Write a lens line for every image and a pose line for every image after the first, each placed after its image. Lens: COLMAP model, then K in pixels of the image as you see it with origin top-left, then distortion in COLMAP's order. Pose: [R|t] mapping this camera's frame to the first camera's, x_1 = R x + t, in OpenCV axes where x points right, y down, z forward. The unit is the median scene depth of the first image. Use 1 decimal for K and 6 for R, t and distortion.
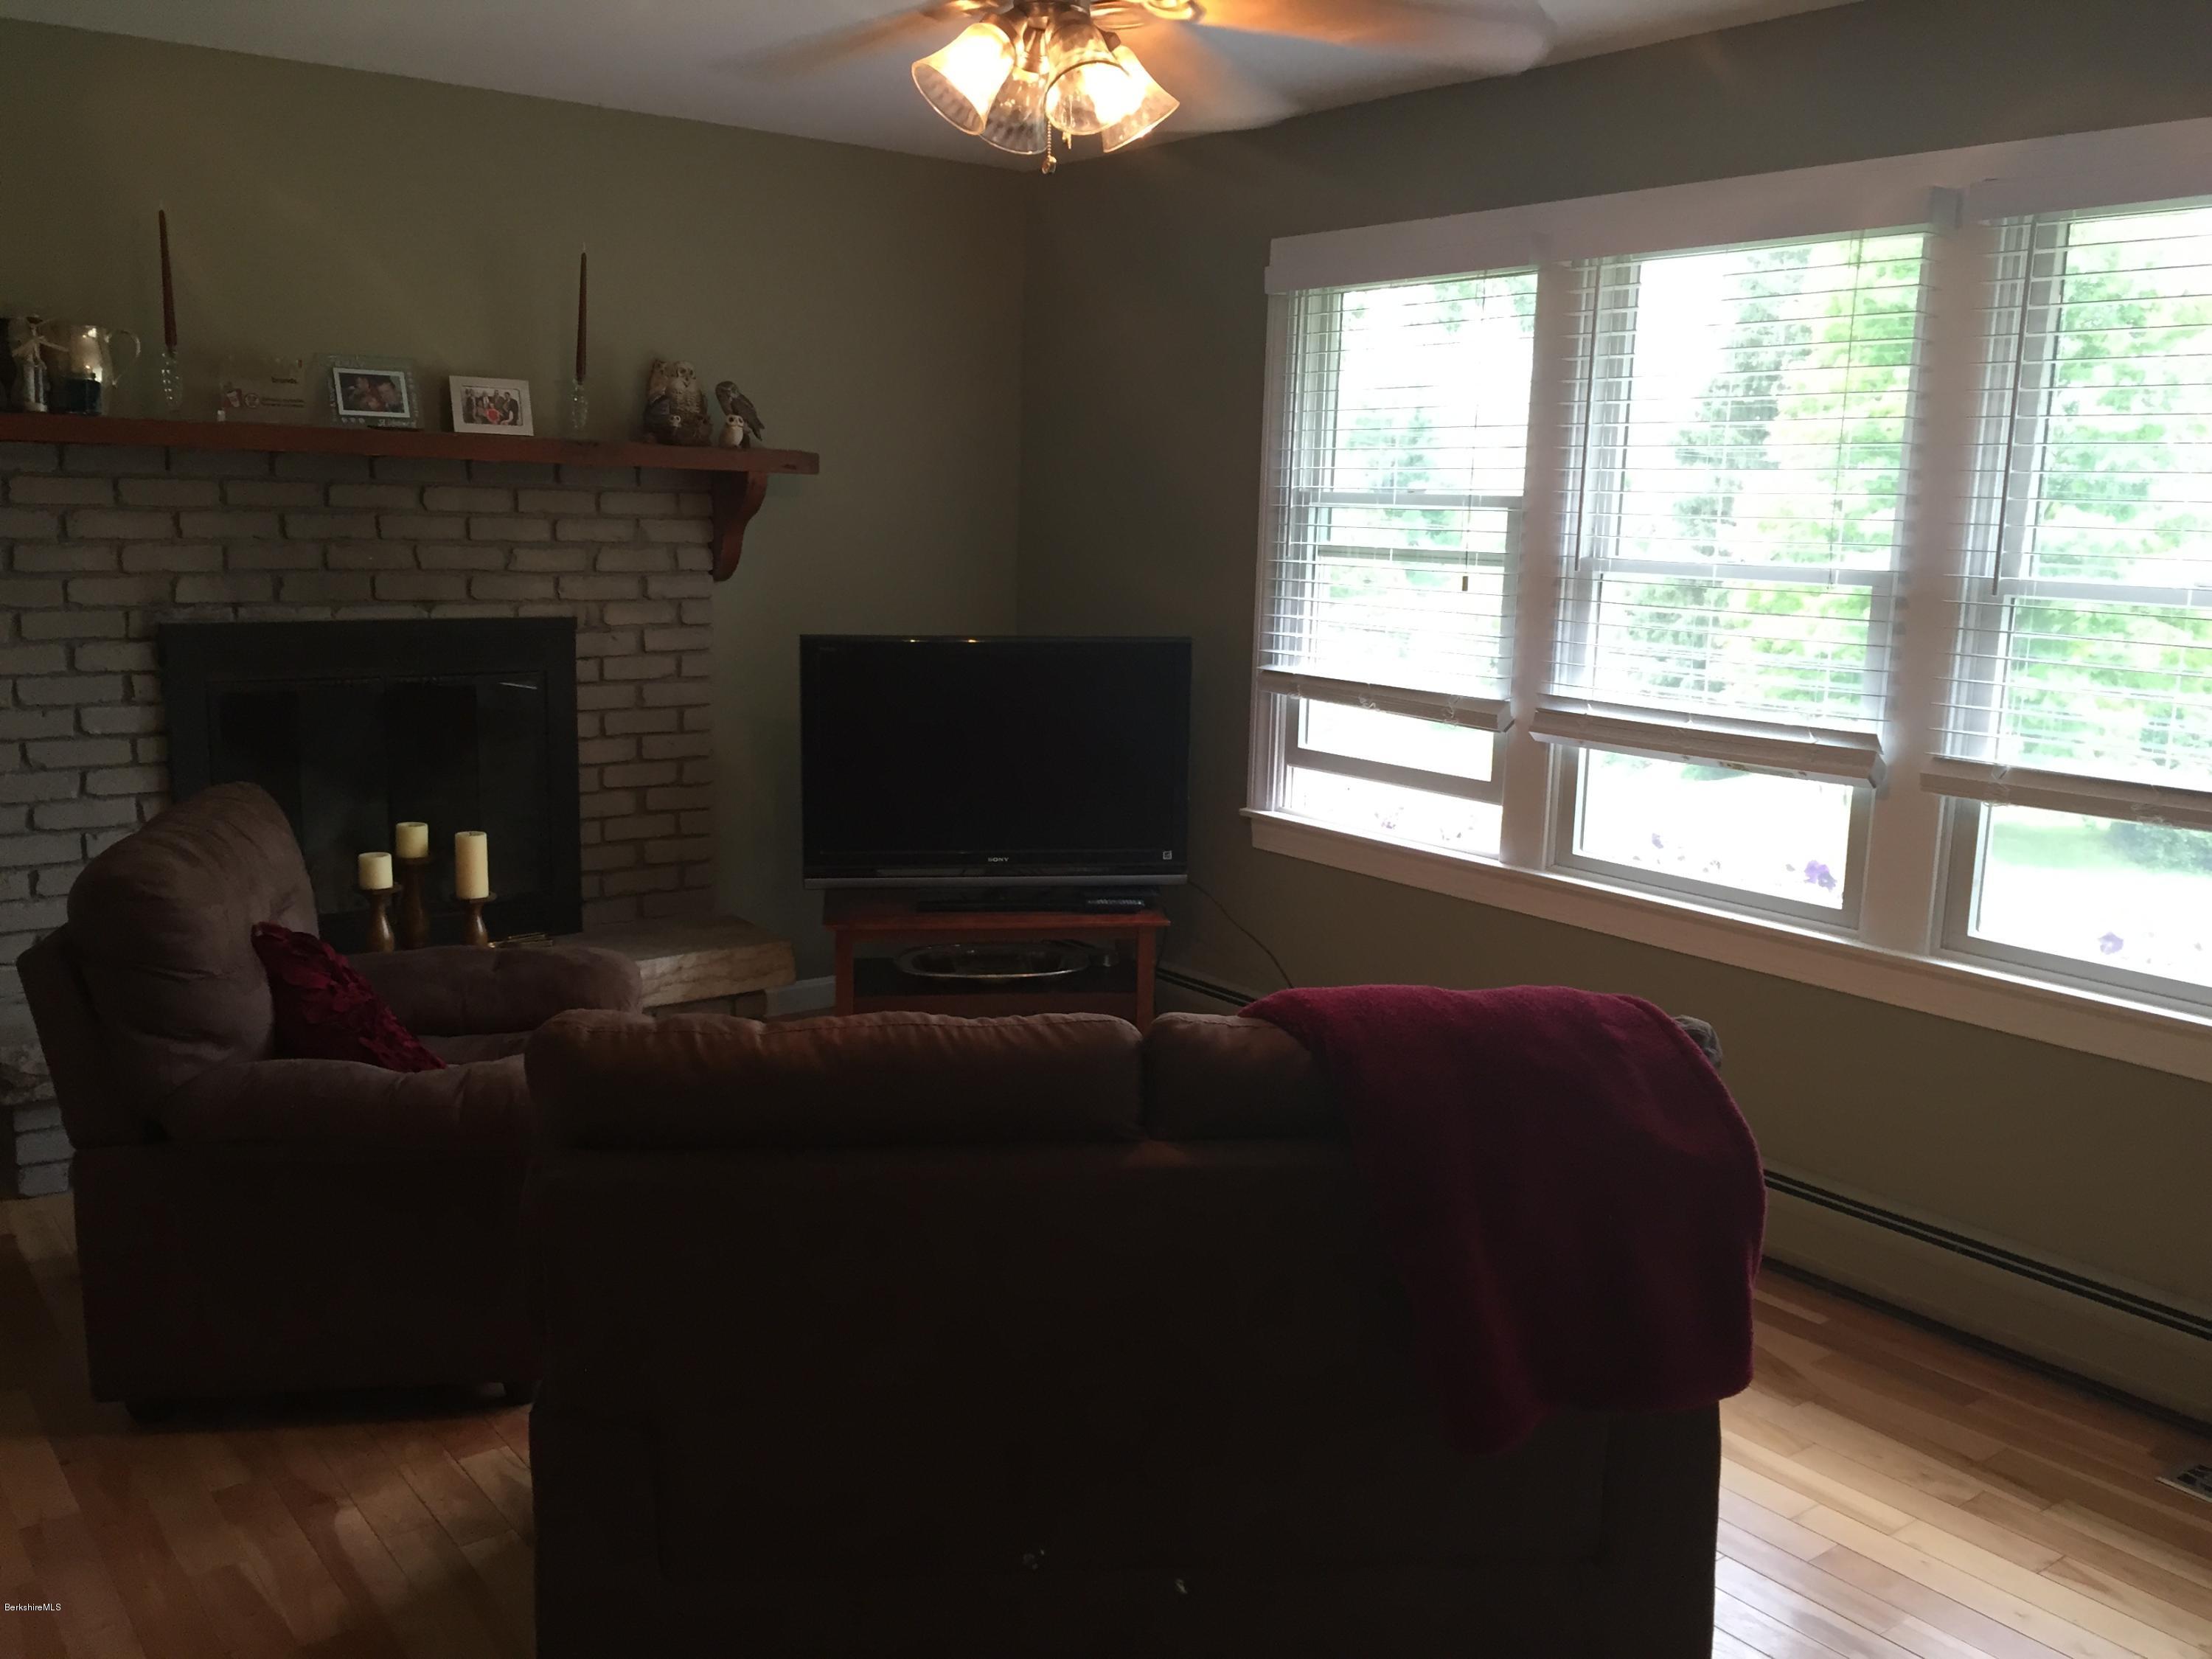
lens RADIAL K [[1886.1, 0, 1098.4], [0, 1886.1, 821.5], [0, 0, 1]] dist [0.083768, -0.102895]
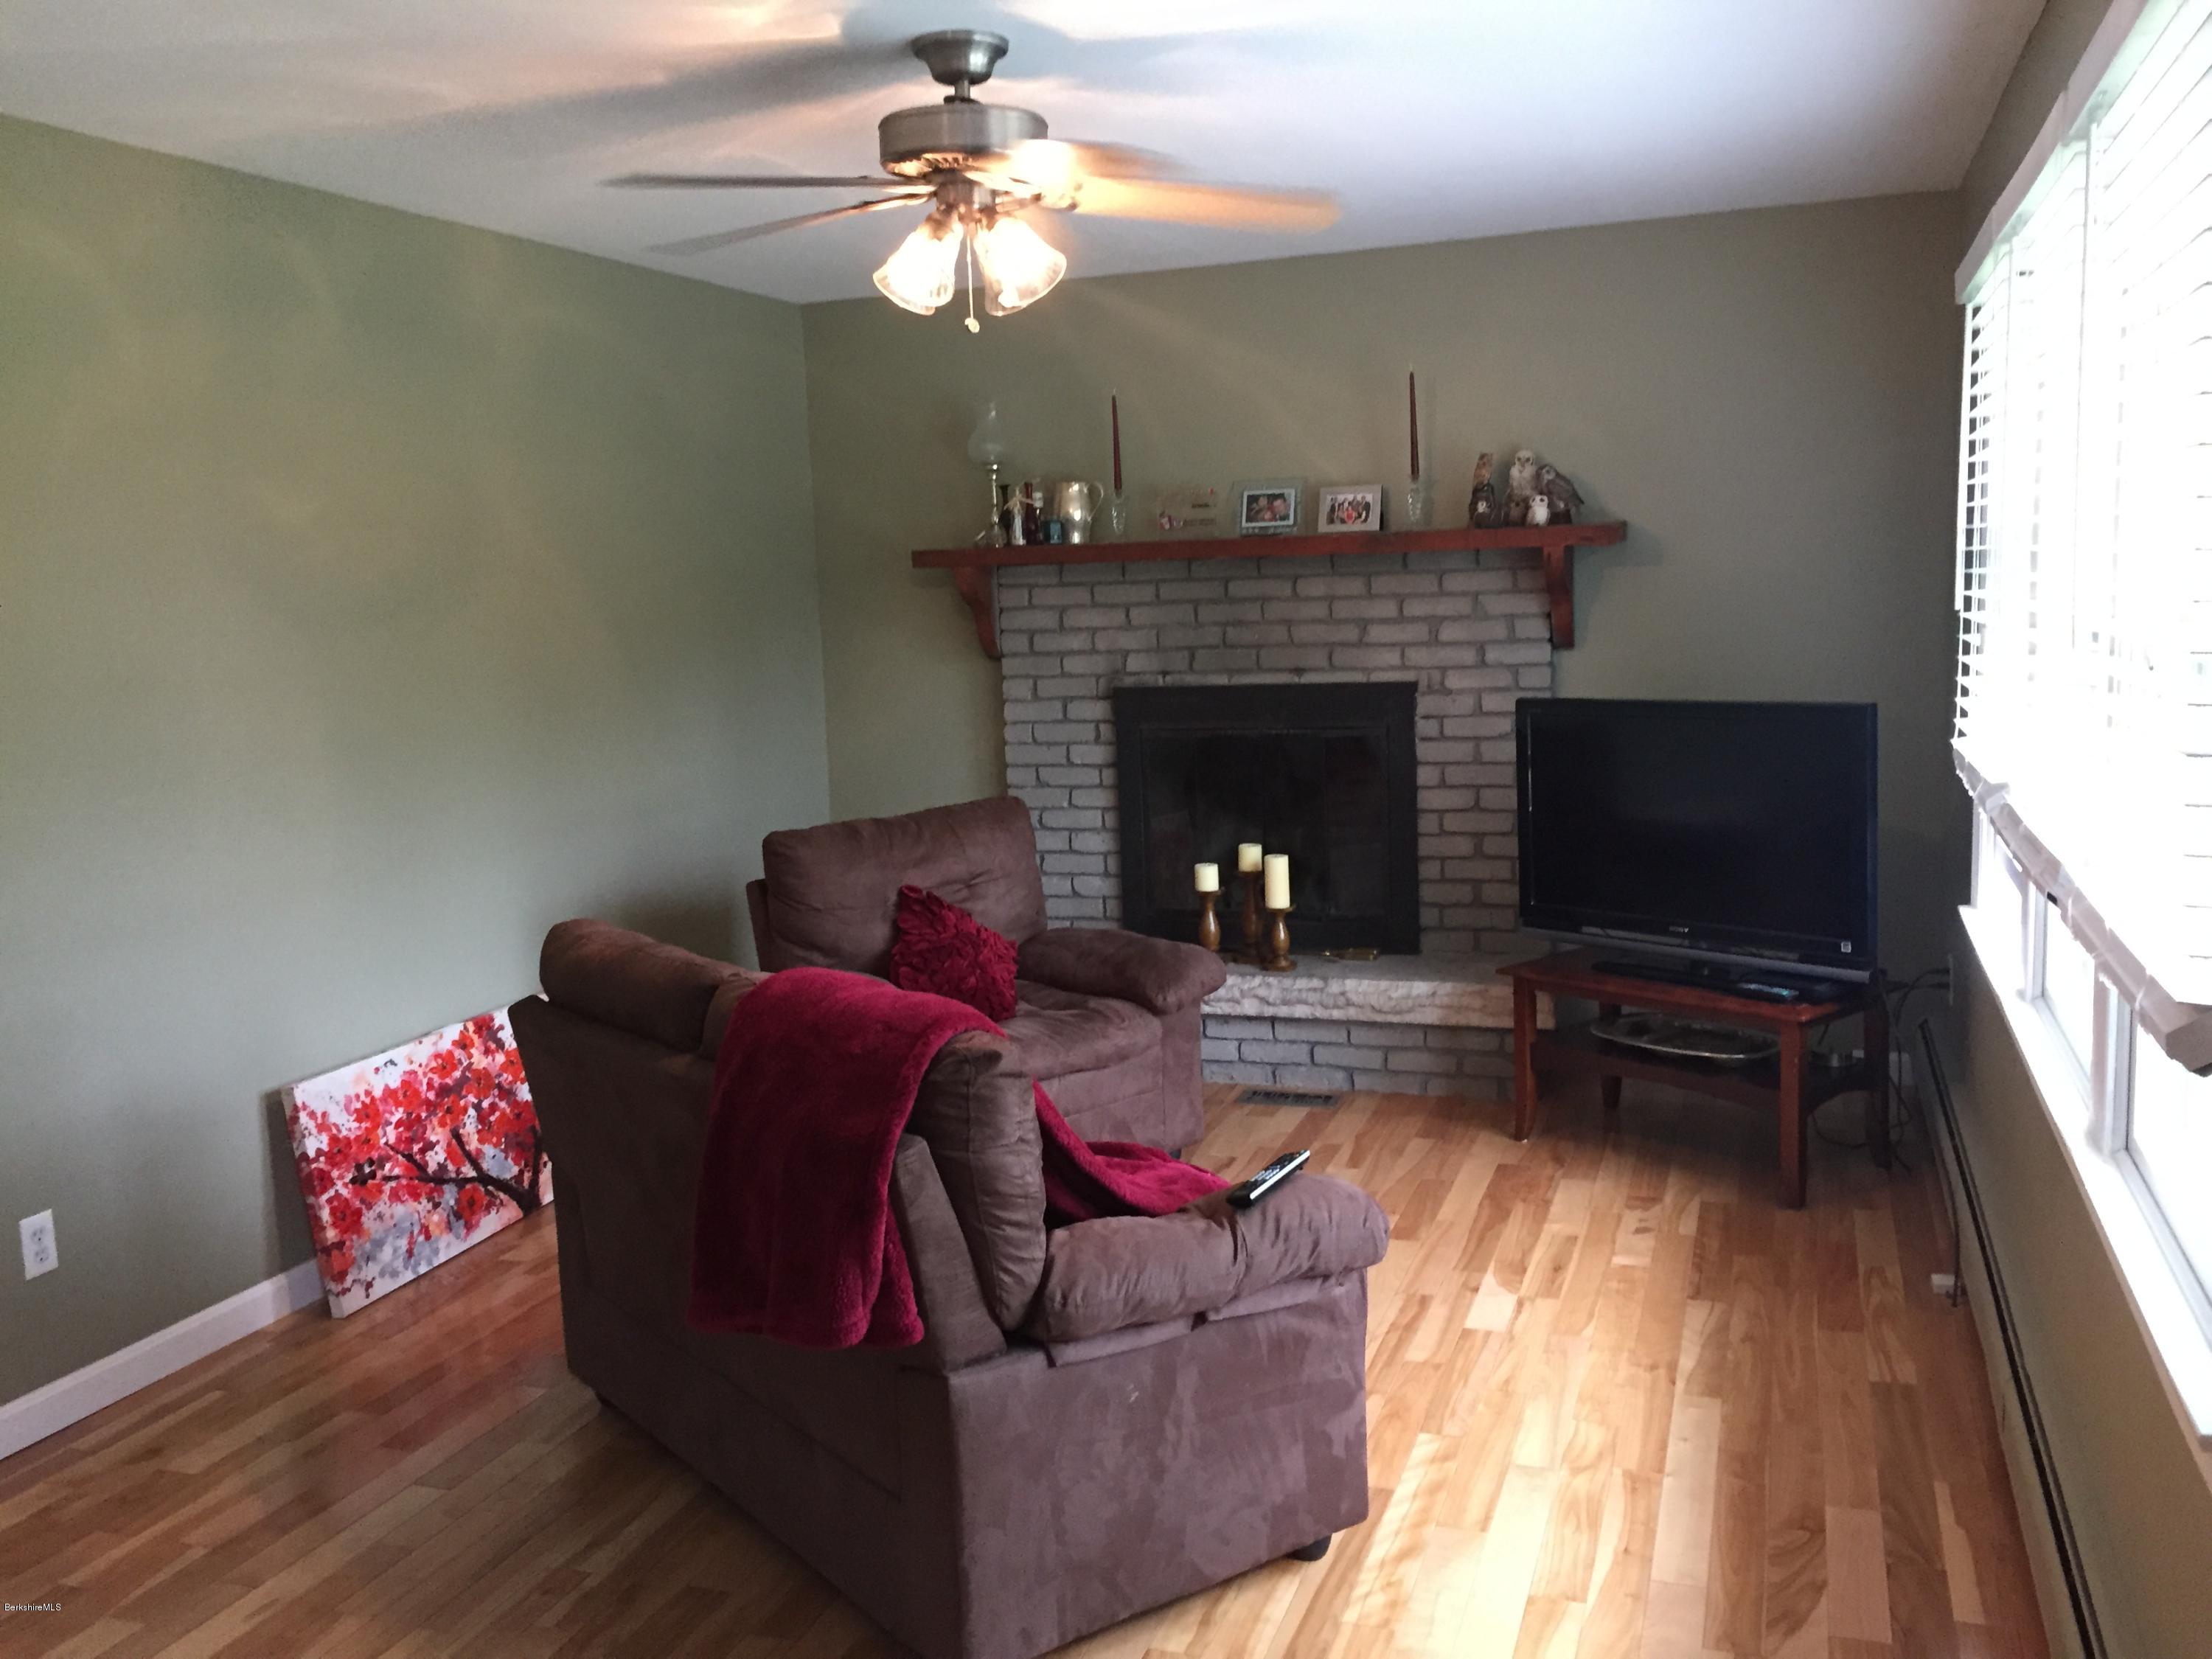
lens RADIAL K [[1886.1, 0, 1098.4], [0, 1886.1, 821.5], [0, 0, 1]] dist [0.083768, -0.102895]
pose [[0.548899, 0.063445, -0.833477, 0.602613], [-0.093306, 0.995534, 0.014333, -0.021681], [0.830665, 0.069901, 0.552367, 0.211718]]
